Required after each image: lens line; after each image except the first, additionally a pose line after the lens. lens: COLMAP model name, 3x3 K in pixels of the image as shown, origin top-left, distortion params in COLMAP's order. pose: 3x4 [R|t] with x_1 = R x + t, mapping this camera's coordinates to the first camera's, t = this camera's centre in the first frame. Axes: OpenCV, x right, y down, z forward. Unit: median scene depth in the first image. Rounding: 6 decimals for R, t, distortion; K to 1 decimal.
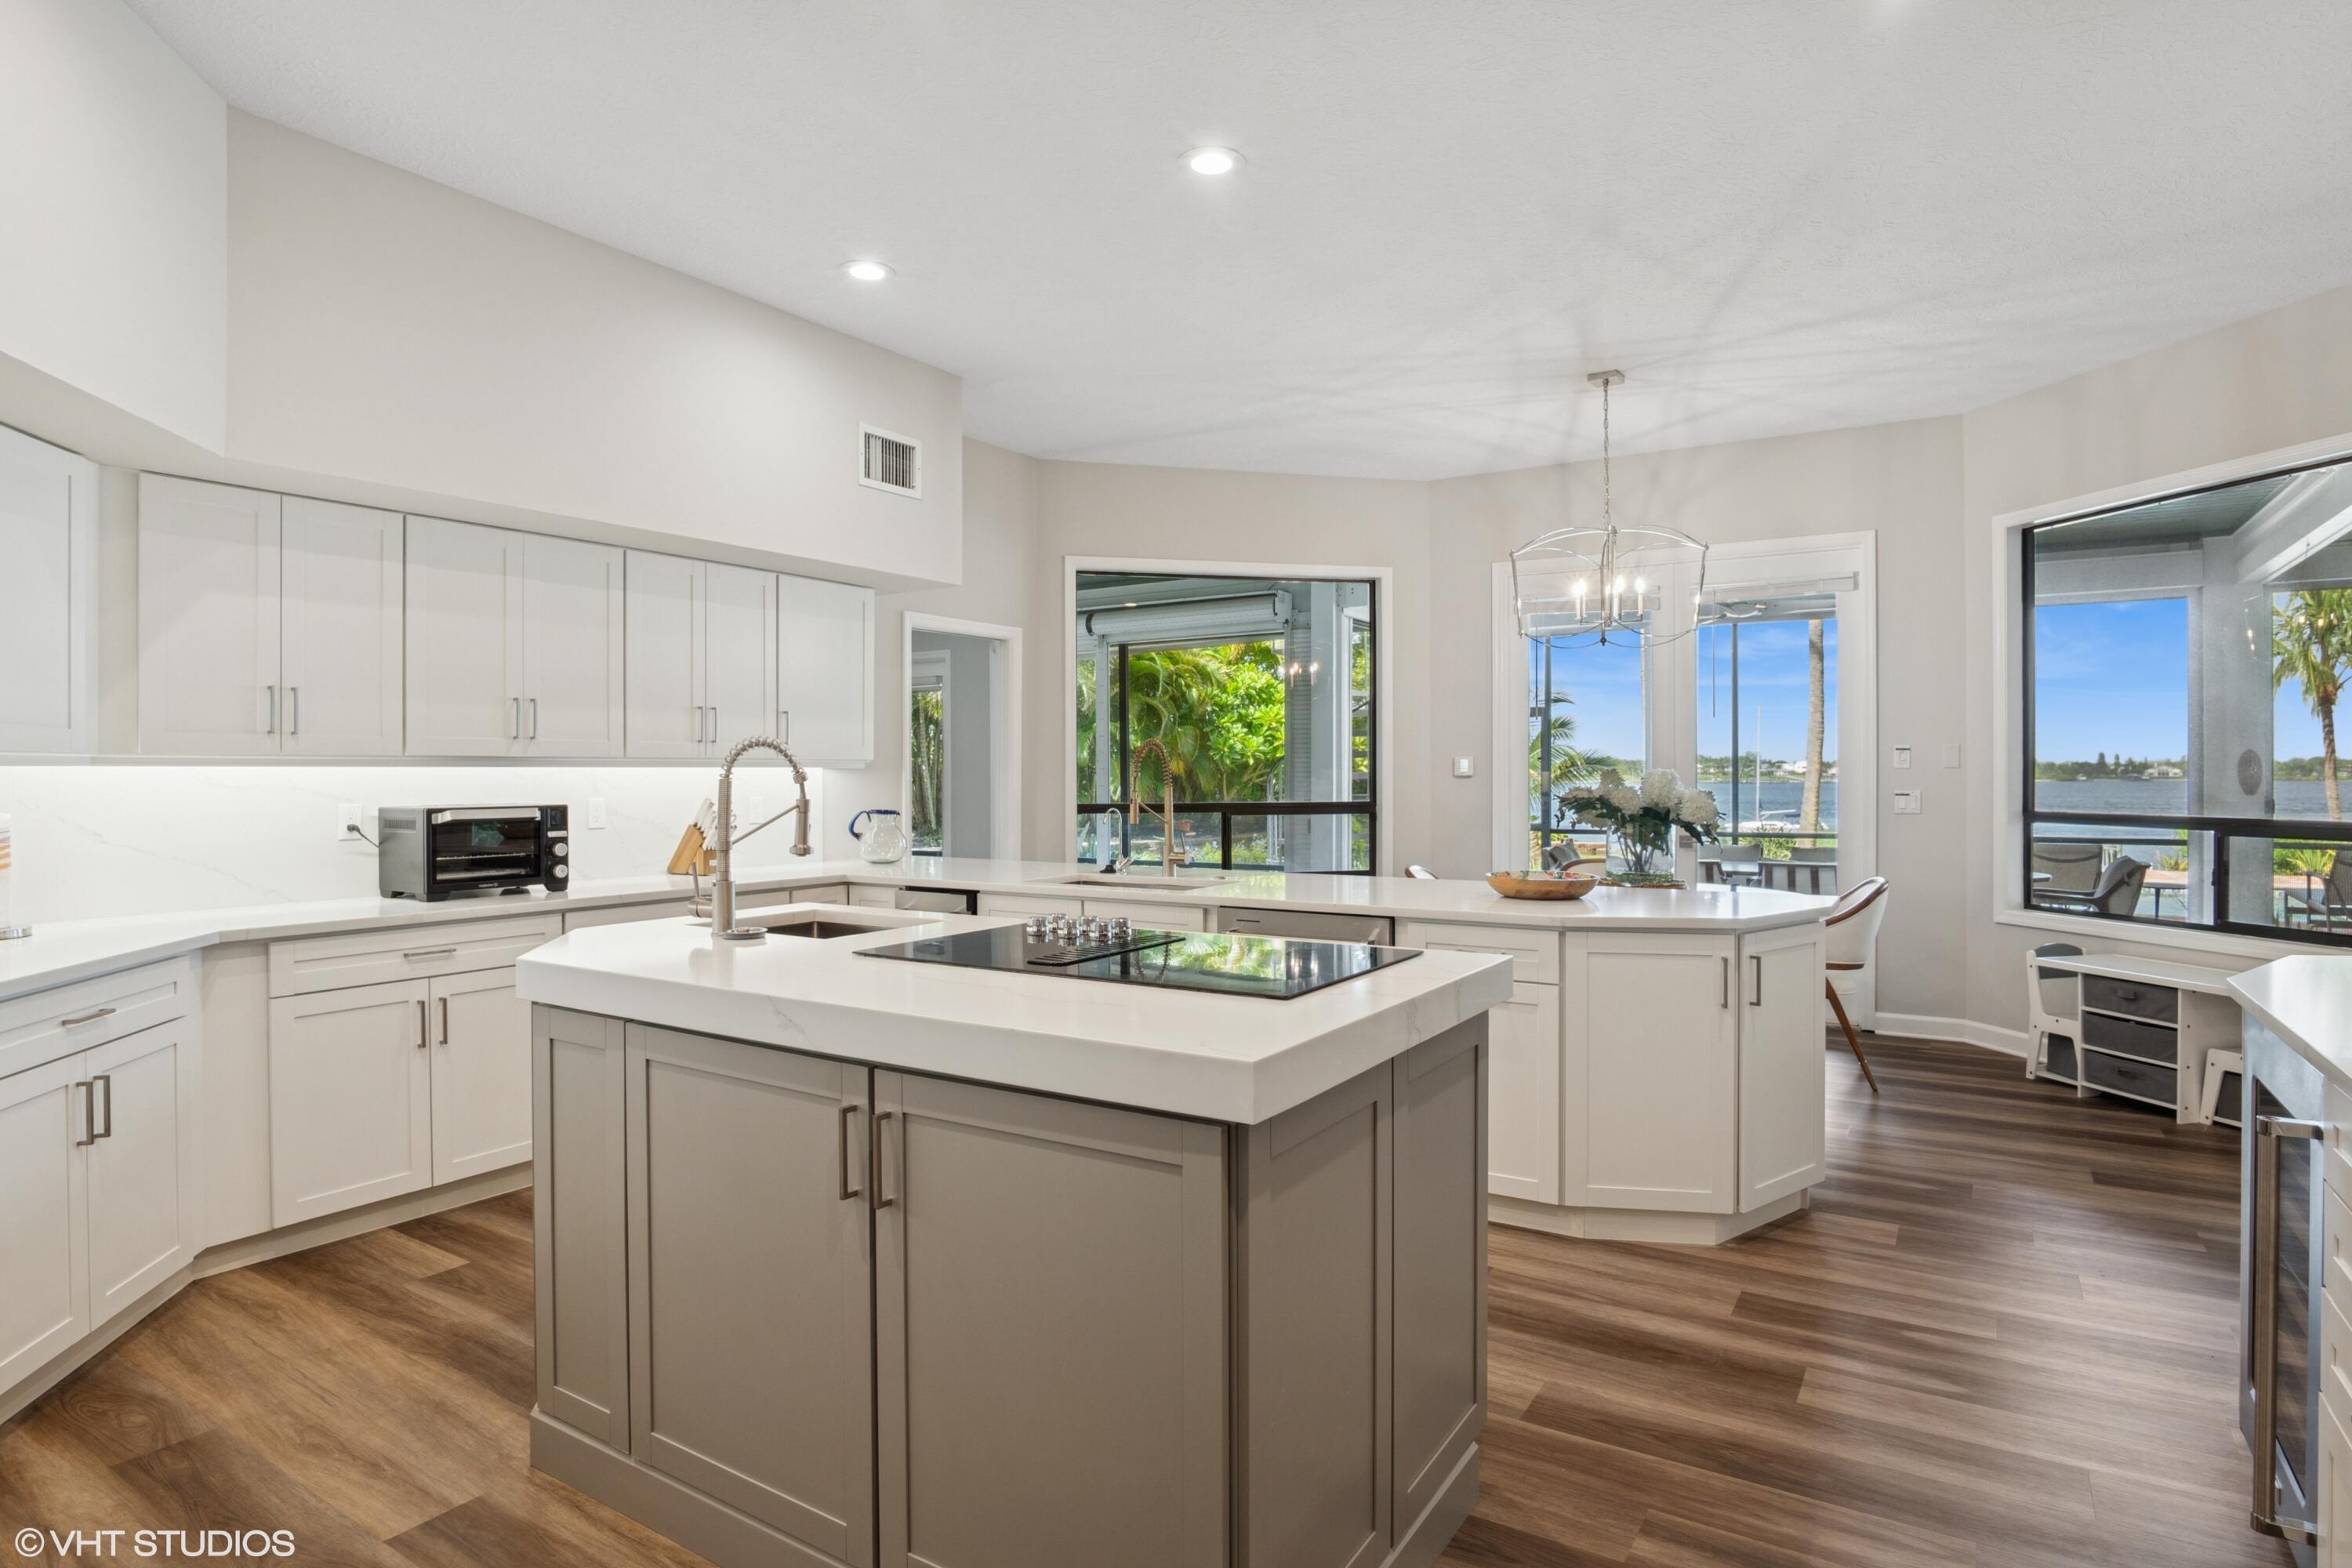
lens RADIAL K [[1259.3, 0, 1164.4], [0, 1259.3, 802.8], [0, 0, 1]] dist [-0.007645, 0.004072]
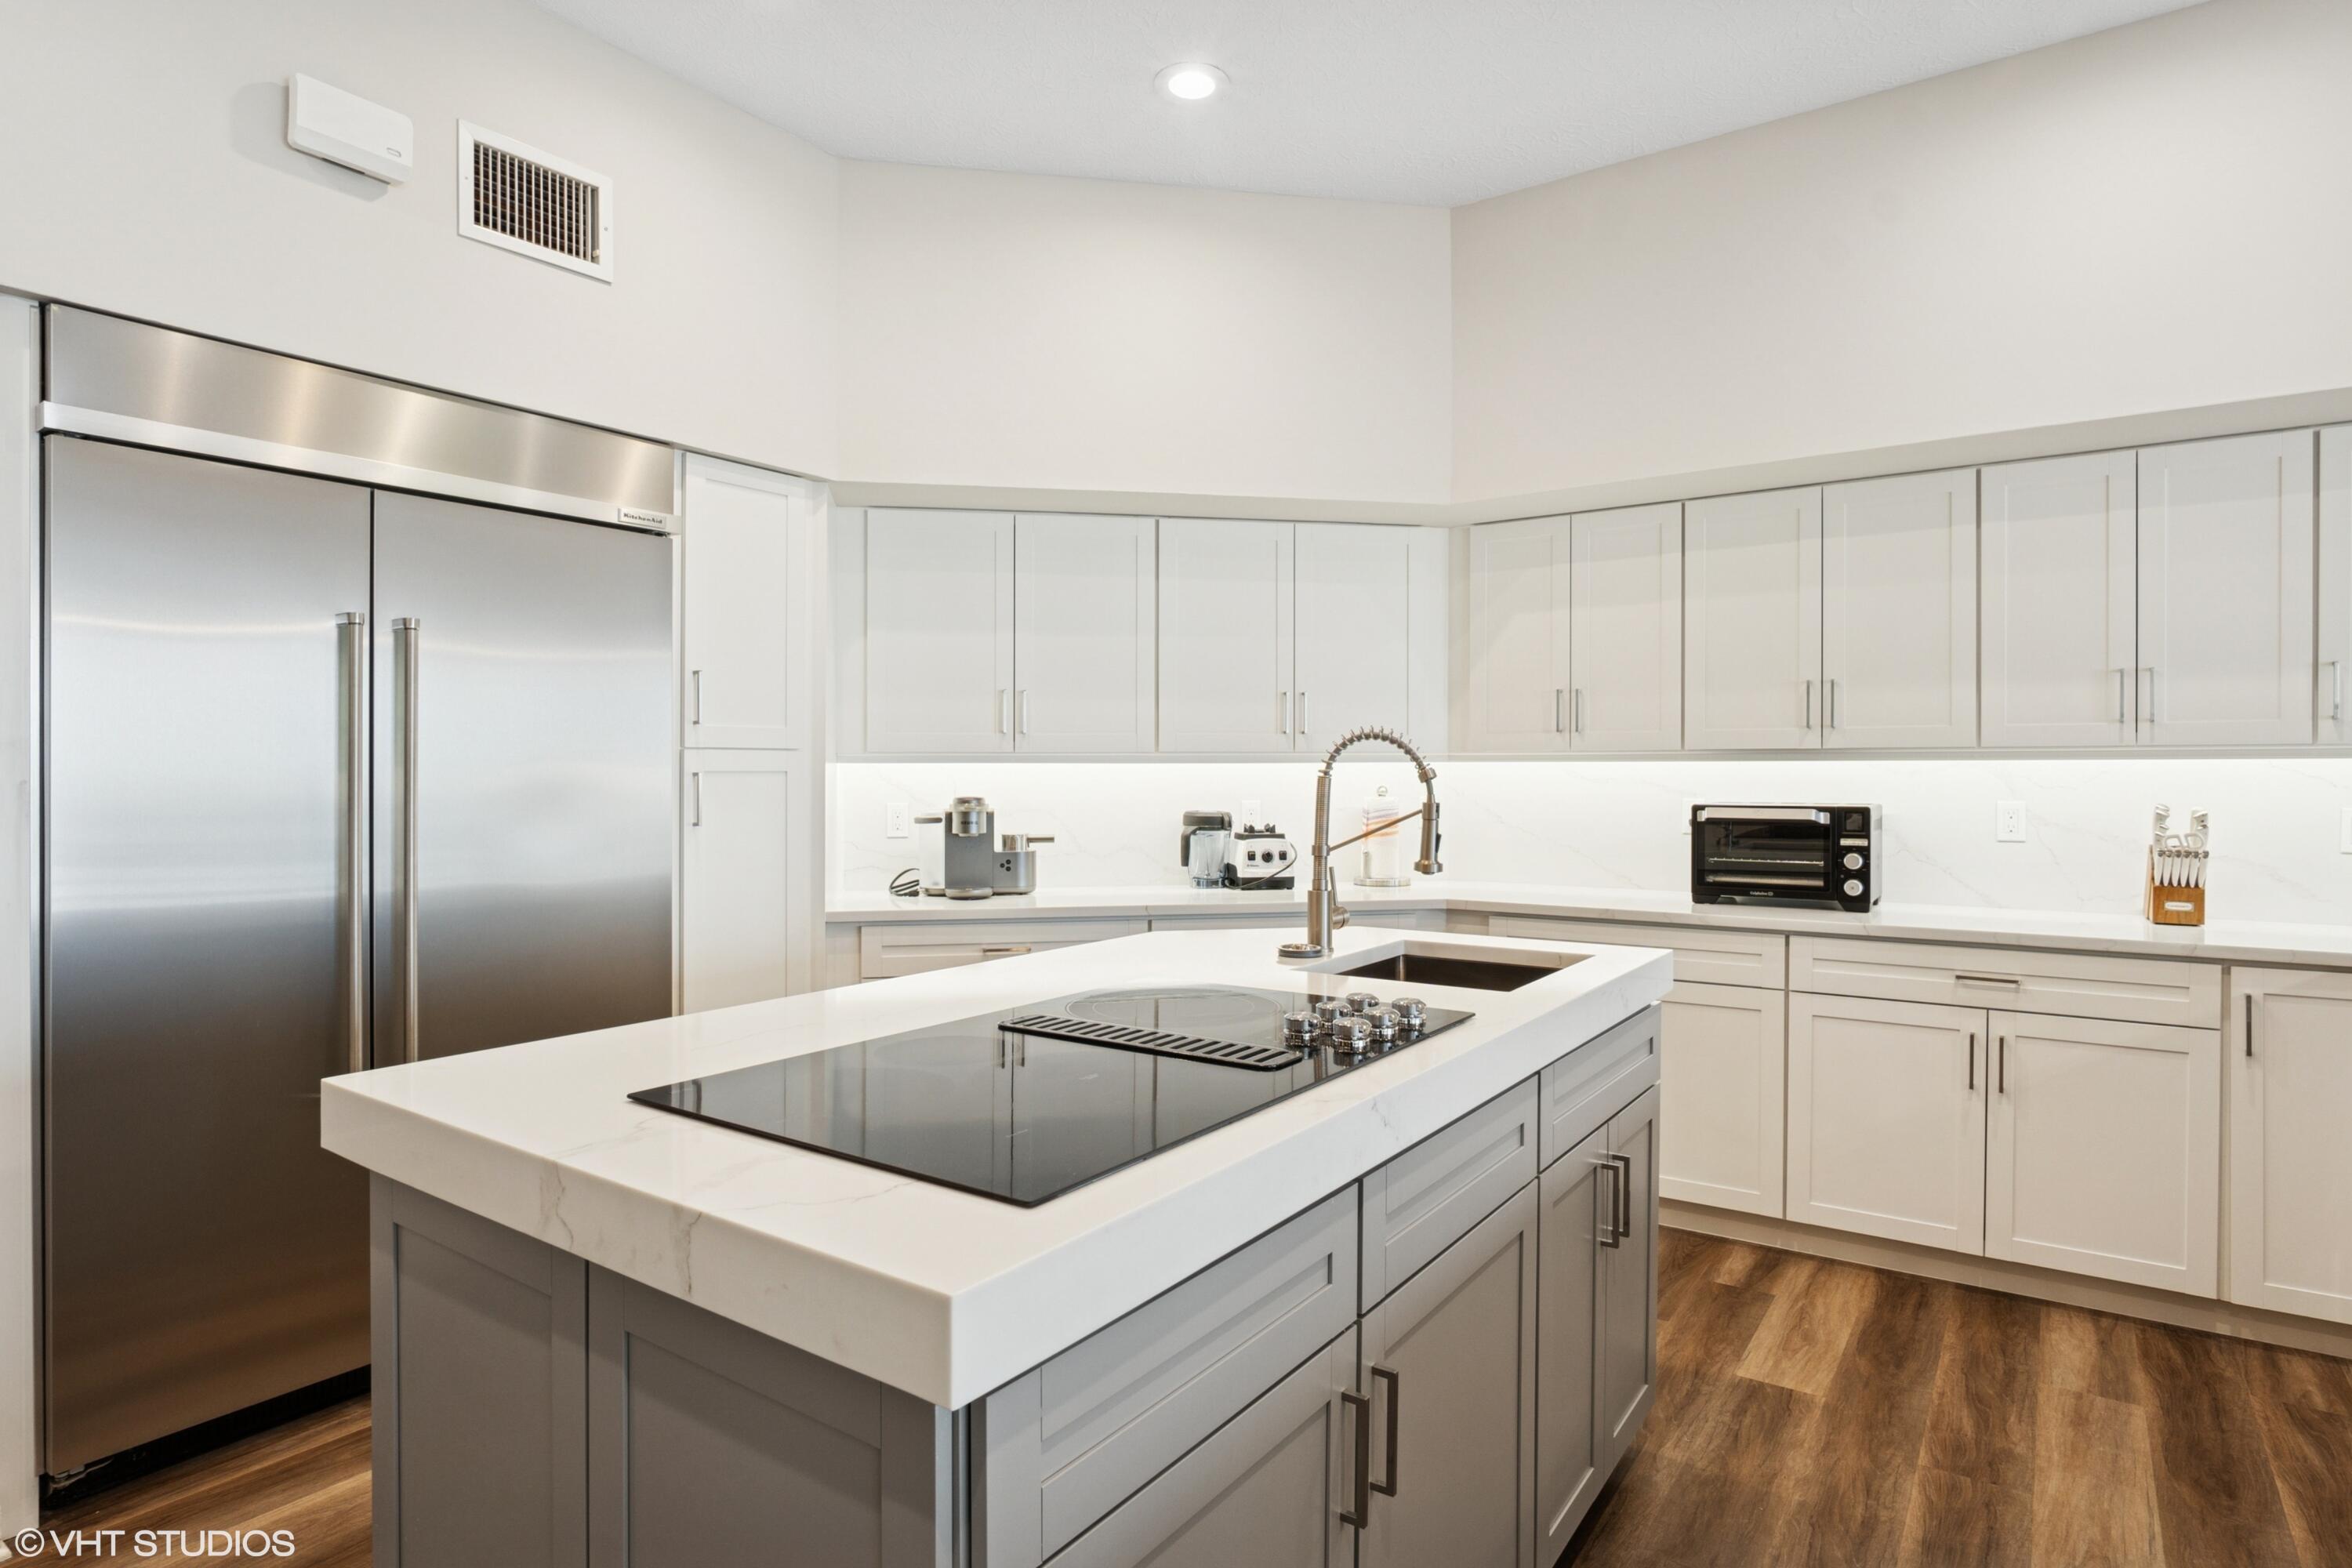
lens RADIAL K [[1259.3, 0, 1192.2], [0, 1259.3, 766.8], [0, 0, 1]] dist [-0.007645, 0.004072]
pose [[-0.039286, 0.001965, -0.999226, 0.353592], [-0.024457, 0.999697, 0.002928, -0.016454], [0.998929, 0.024553, -0.039226, 0.614362]]
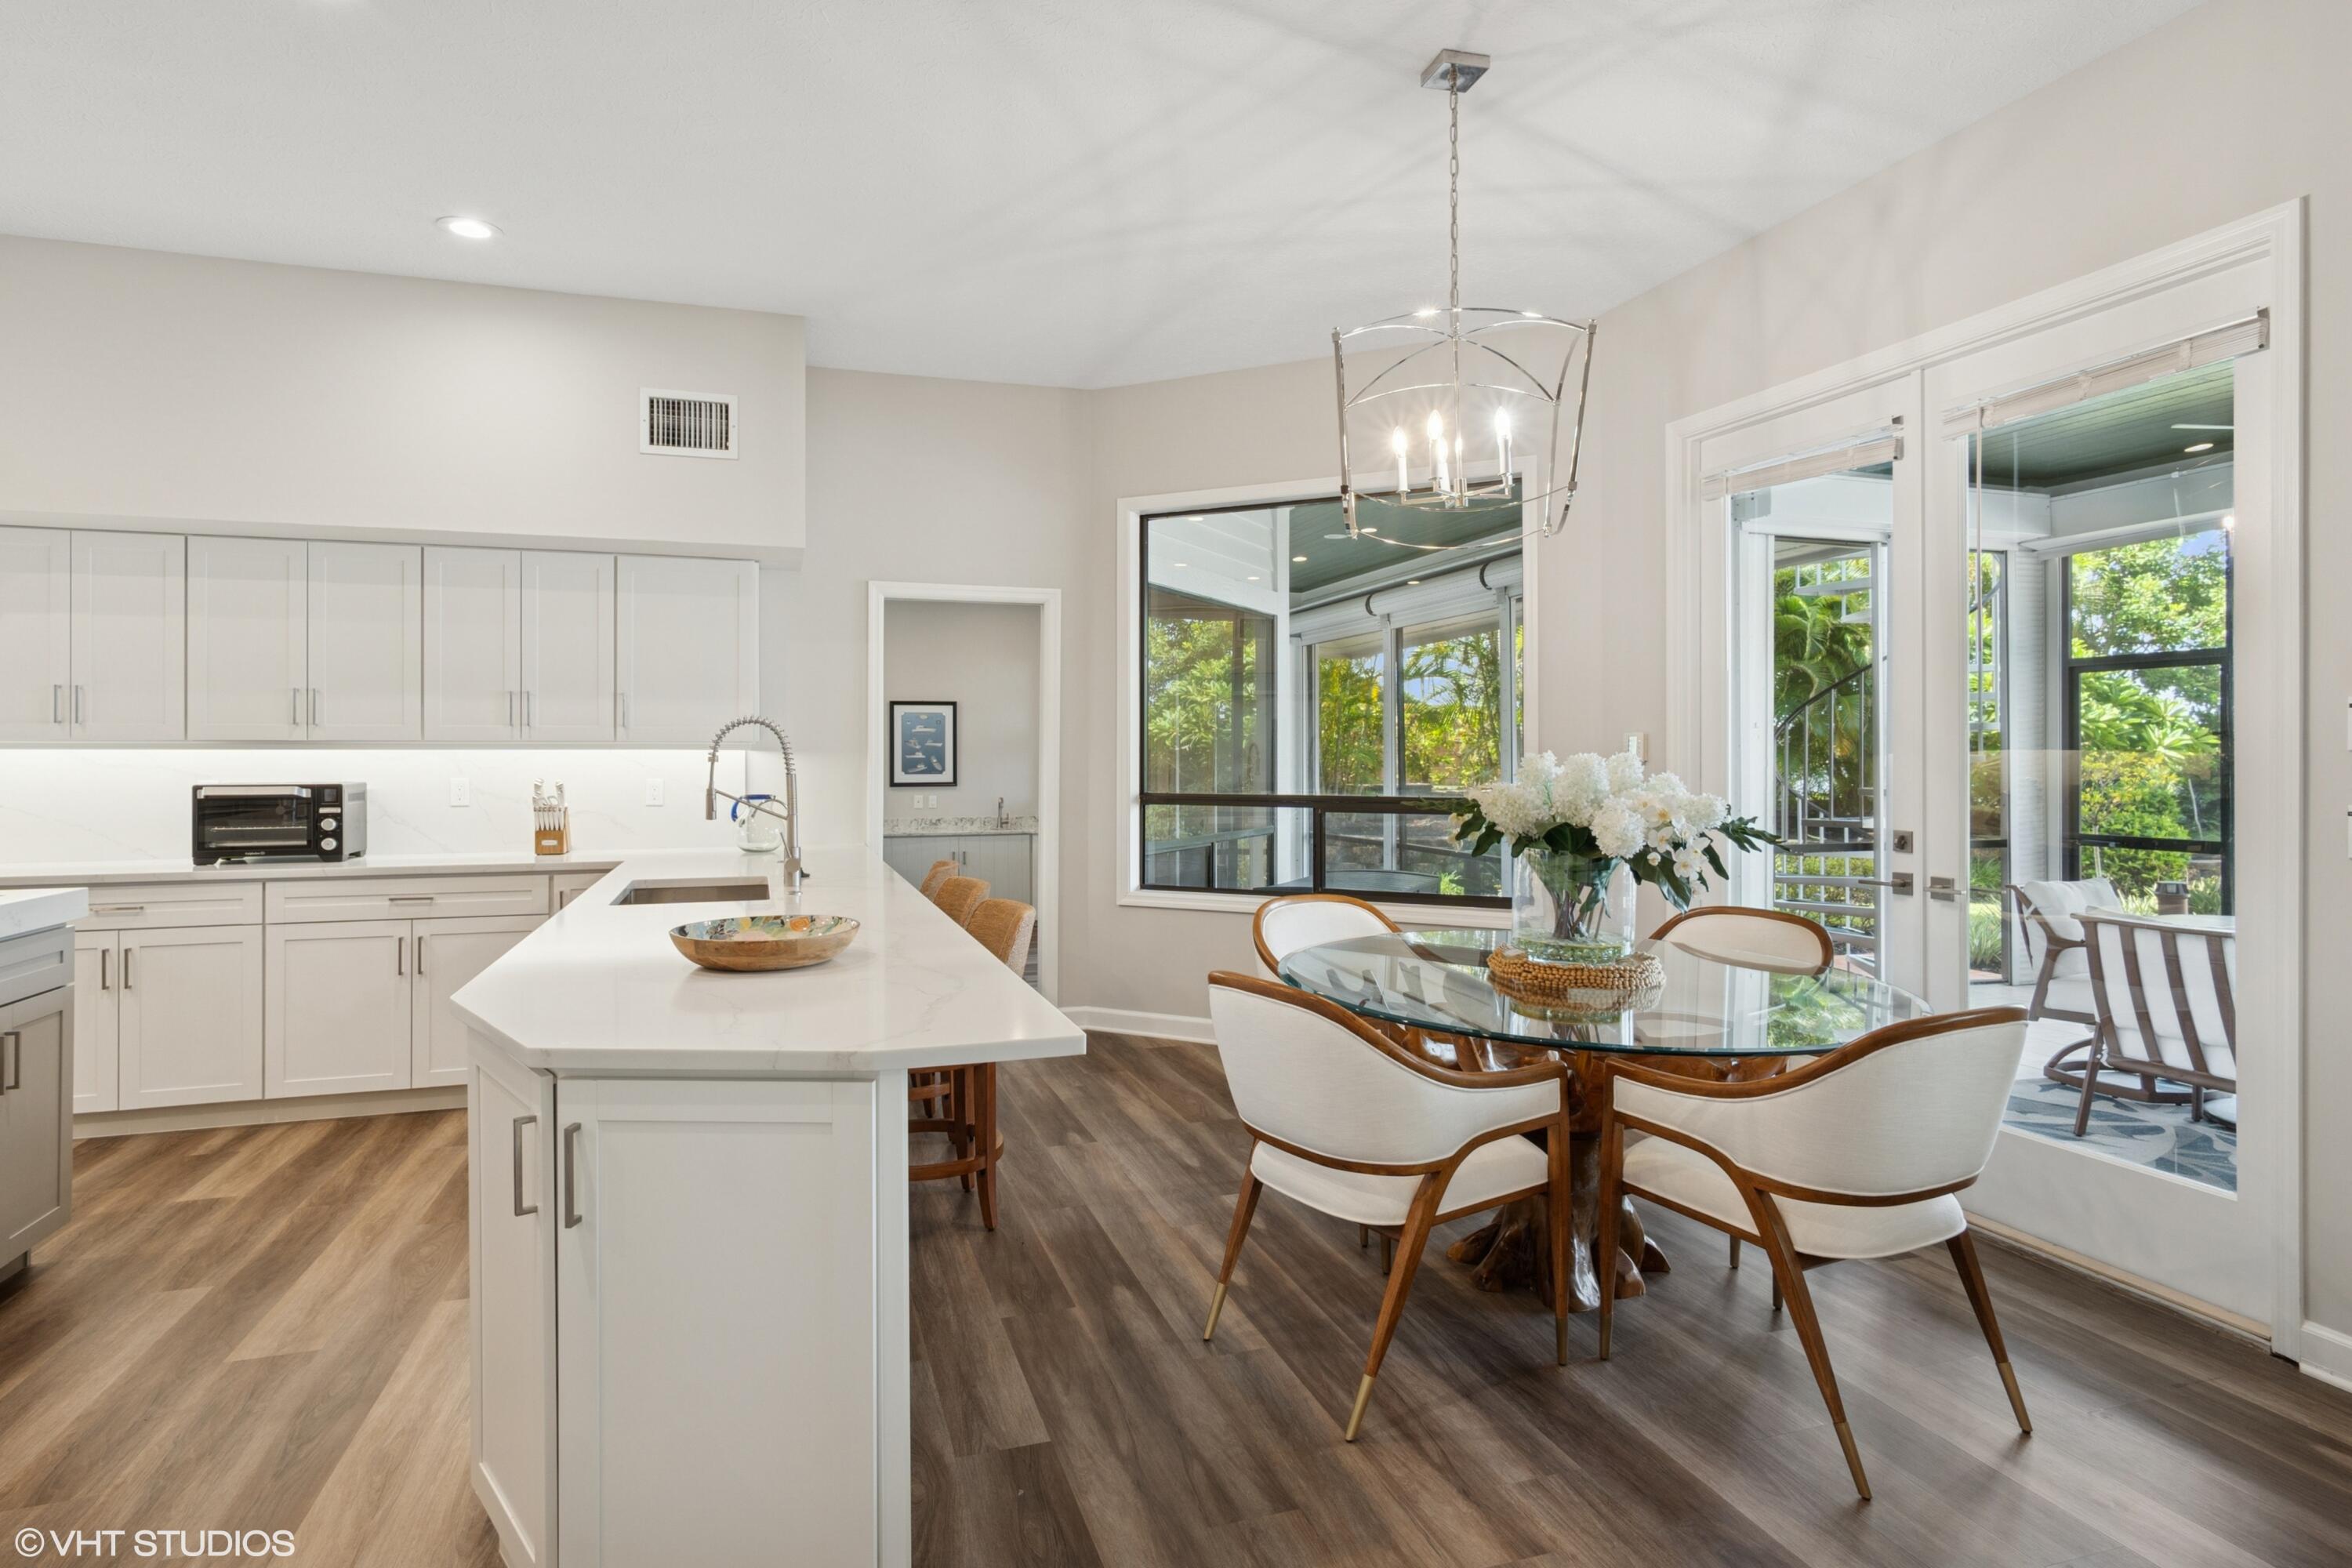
lens RADIAL K [[1259.3, 0, 1207.8], [0, 1259.3, 752.7], [0, 0, 1]] dist [-0.007645, 0.004072]
pose [[0.776456, -0.000423, -0.630172, 0.818557], [-0.016612, 0.999639, -0.021138, -0.015504], [0.629953, 0.026881, 0.776168, 0.642526]]
